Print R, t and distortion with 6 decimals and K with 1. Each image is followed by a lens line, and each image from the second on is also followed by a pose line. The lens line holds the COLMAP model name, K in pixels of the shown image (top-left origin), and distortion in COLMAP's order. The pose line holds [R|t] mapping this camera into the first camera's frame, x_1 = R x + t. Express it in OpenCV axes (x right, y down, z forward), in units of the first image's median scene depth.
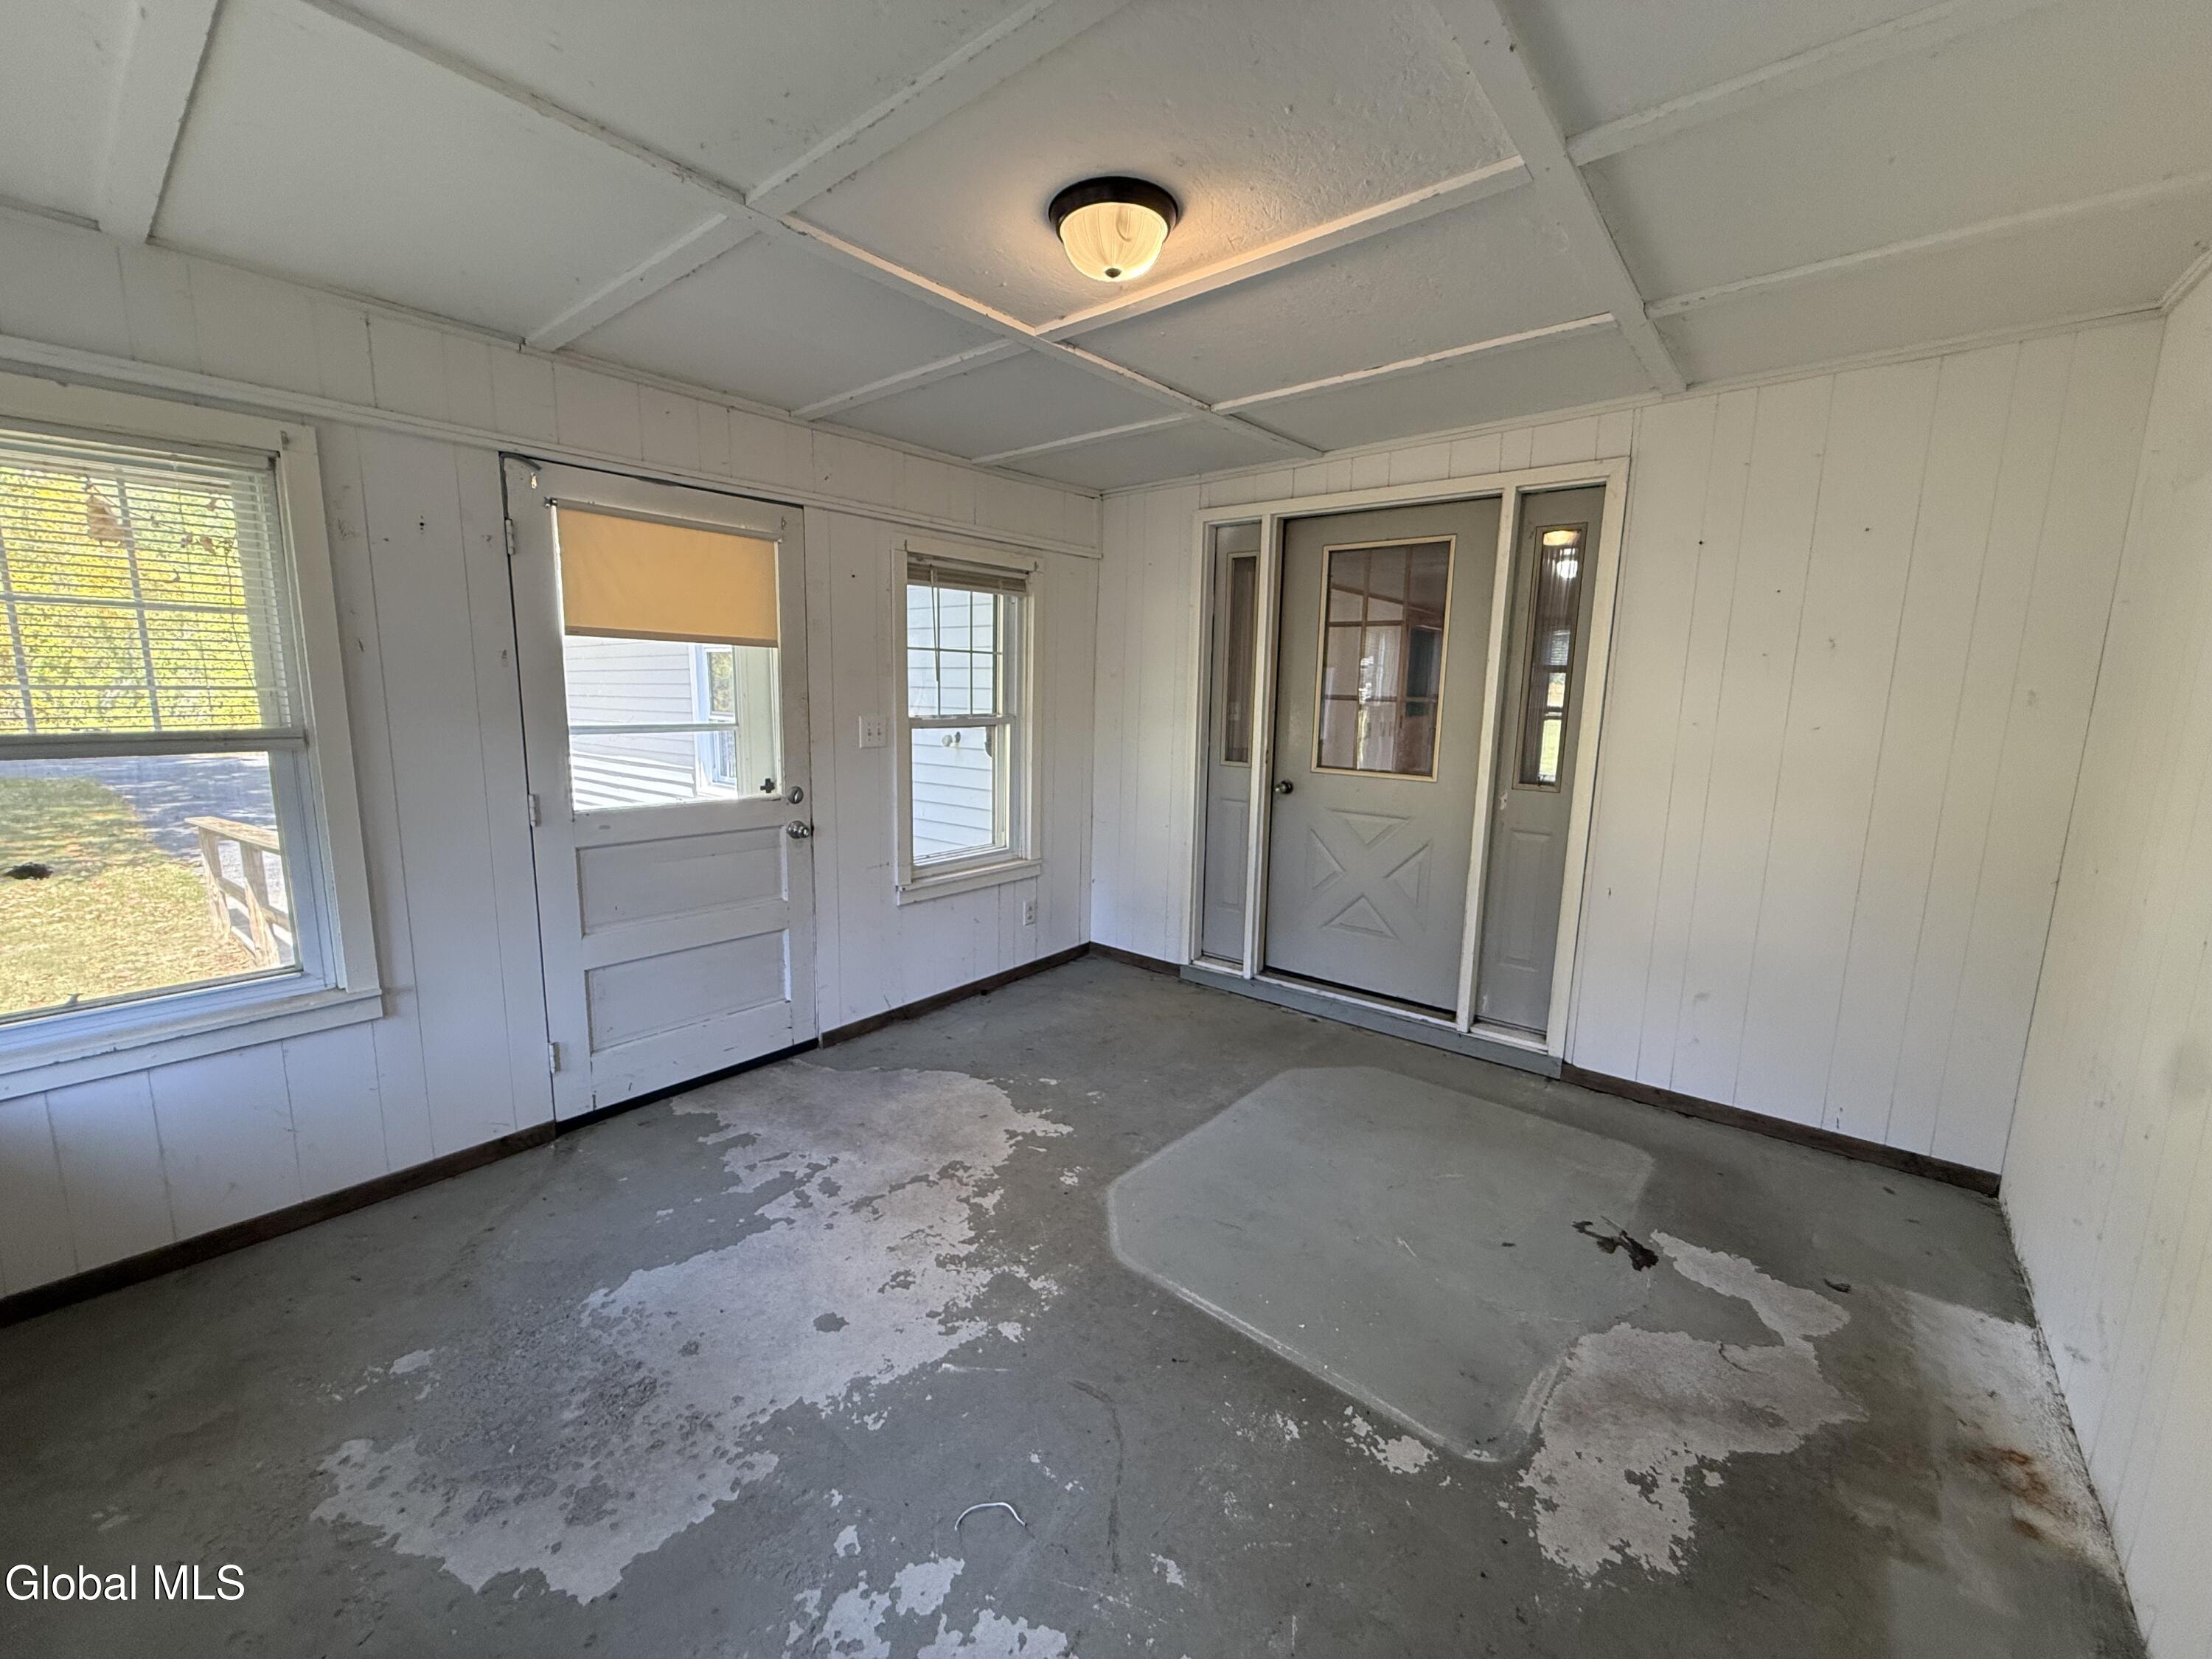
lens RADIAL K [[884.4, 0, 1106.0], [0, 884.4, 829.5], [0, 0, 1]] dist [-0.000991, -0.000153]
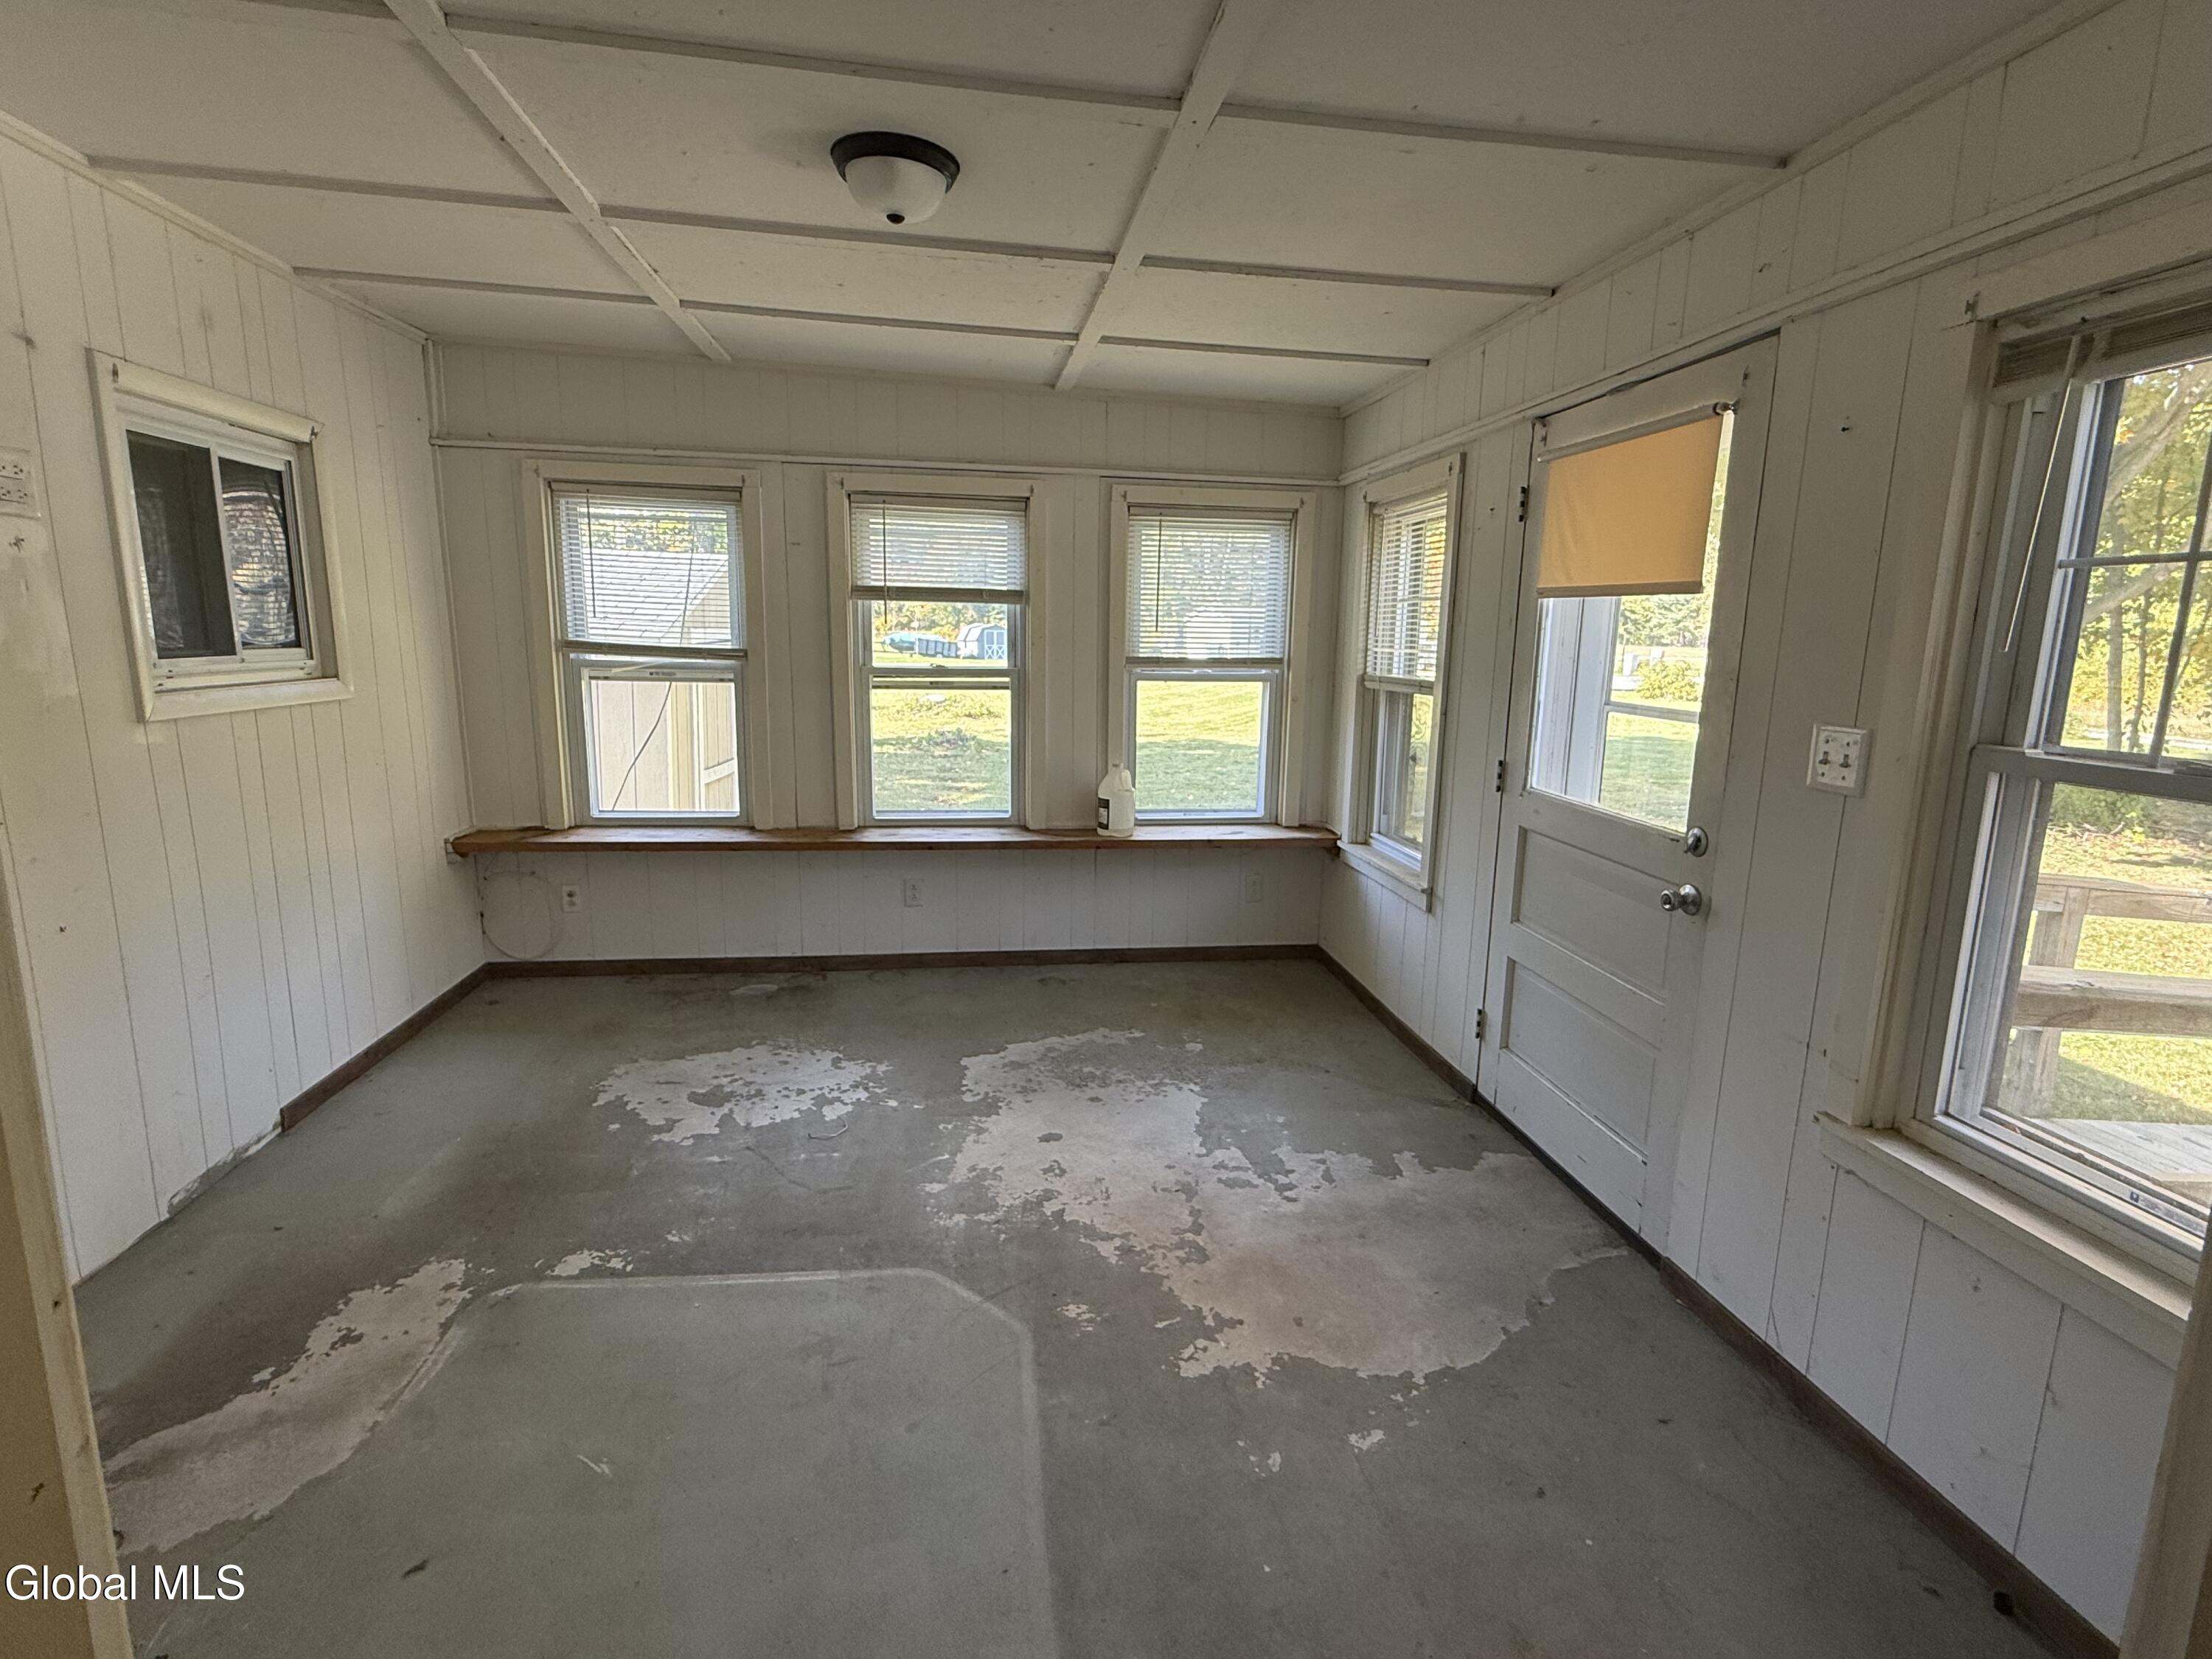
lens RADIAL K [[1065.6, 0, 1095.3], [0, 1065.6, 827.7], [0, 0, 1]] dist [-0.001308, 0.000741]
pose [[-0.681848, 0.100501, -0.724557, 0.640158], [-0.152485, 0.949229, 0.275161, -0.267196], [0.715425, 0.298102, -0.631904, 1.699321]]
